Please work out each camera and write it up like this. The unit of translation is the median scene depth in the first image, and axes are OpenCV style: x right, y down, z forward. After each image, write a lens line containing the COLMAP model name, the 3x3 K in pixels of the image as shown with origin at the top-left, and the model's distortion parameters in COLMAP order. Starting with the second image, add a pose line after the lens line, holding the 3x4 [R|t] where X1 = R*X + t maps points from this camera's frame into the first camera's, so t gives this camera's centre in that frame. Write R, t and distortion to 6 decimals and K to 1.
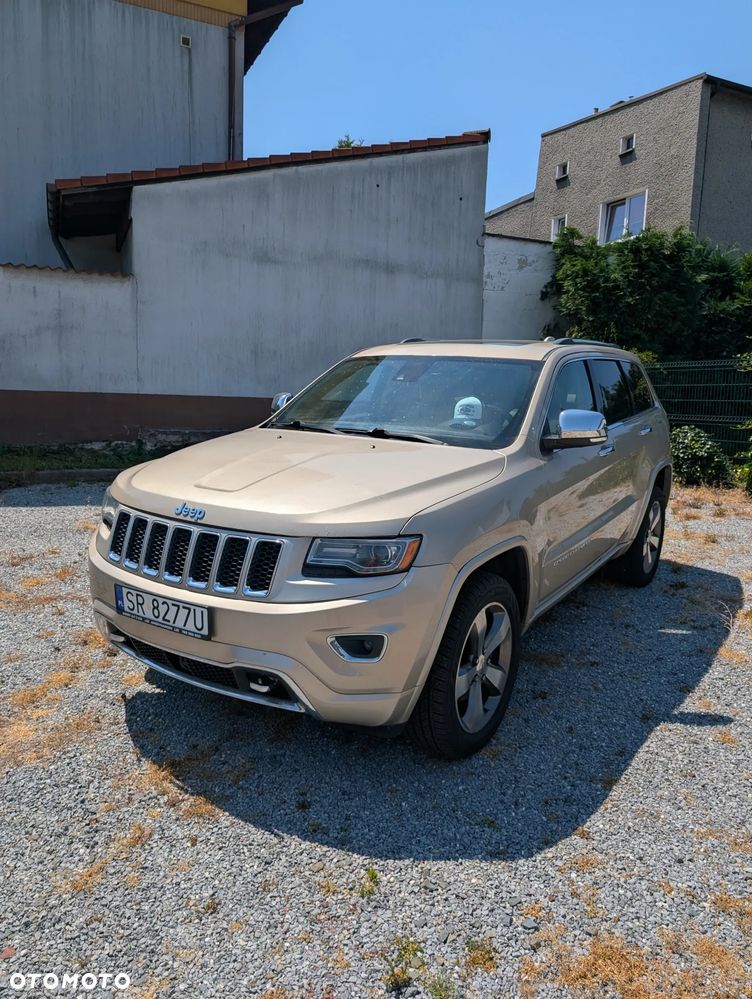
lens RADIAL K [[719.2, 0, 379.4], [0, 719.2, 495.6], [0, 0, 1]] dist [0.010667, -0.010849]
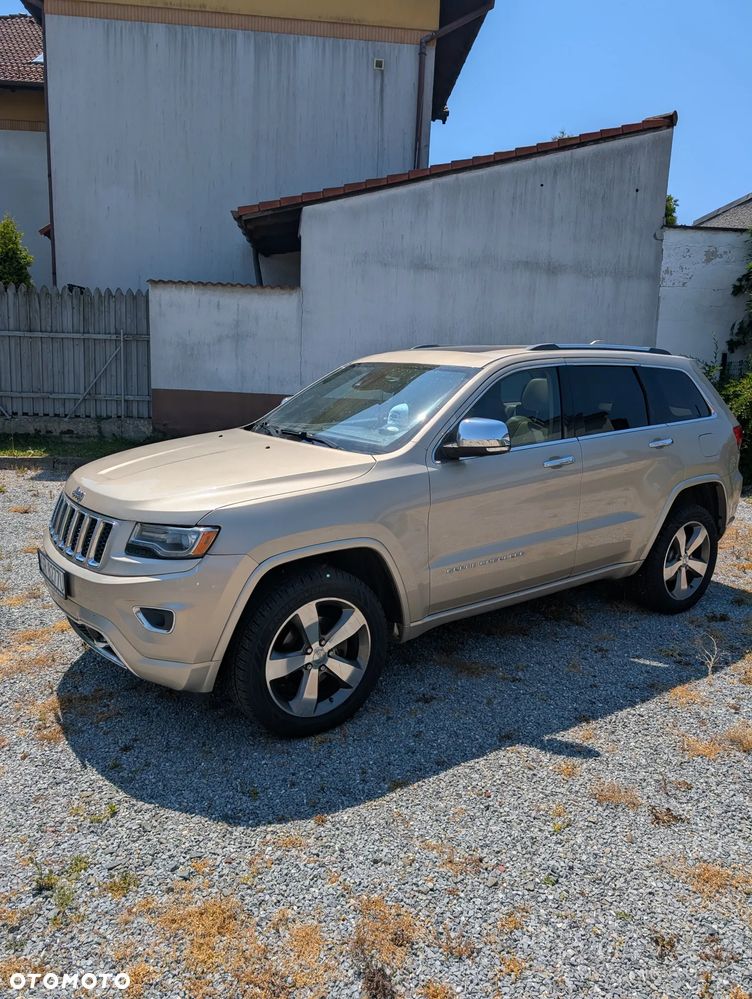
lens RADIAL K [[719.2, 0, 379.0], [0, 719.2, 498.6], [0, 0, 1]] dist [0.010667, -0.010849]
pose [[0.936149, 0.061327, -0.346215, 0.378511], [-0.060488, 0.998081, 0.013237, -0.010456], [0.346363, 0.008550, 0.938062, 0.019759]]
